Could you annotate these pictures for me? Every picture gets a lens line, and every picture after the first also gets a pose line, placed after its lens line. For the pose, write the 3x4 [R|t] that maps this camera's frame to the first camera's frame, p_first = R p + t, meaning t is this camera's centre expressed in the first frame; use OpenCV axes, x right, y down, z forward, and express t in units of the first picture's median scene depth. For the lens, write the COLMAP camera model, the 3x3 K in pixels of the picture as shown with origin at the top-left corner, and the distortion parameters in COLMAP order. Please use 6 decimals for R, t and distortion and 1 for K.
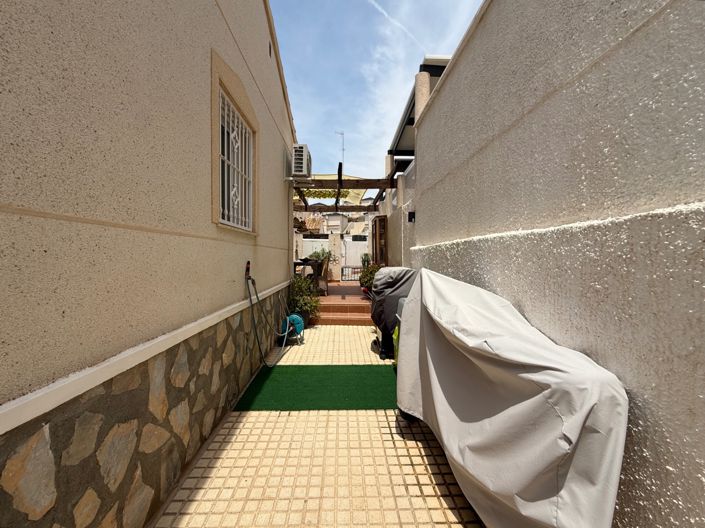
lens RADIAL K [[285.5, 0, 352.5], [0, 285.5, 264.0], [0, 0, 1]] dist [-0.017990, -0.000127]
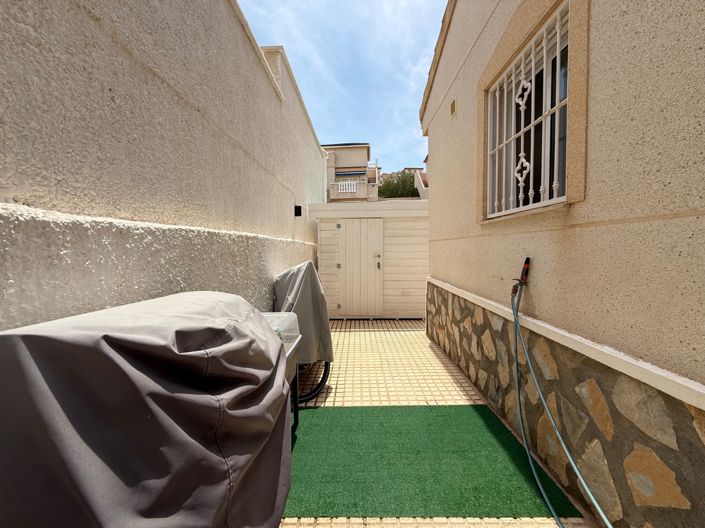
lens RADIAL K [[285.5, 0, 352.5], [0, 285.5, 264.0], [0, 0, 1]] dist [-0.017990, -0.000127]
pose [[-0.998557, 0.003754, 0.053574, -0.007119], [0.008096, 0.996676, 0.081068, -0.061851], [-0.053091, 0.081385, -0.995268, 1.995210]]
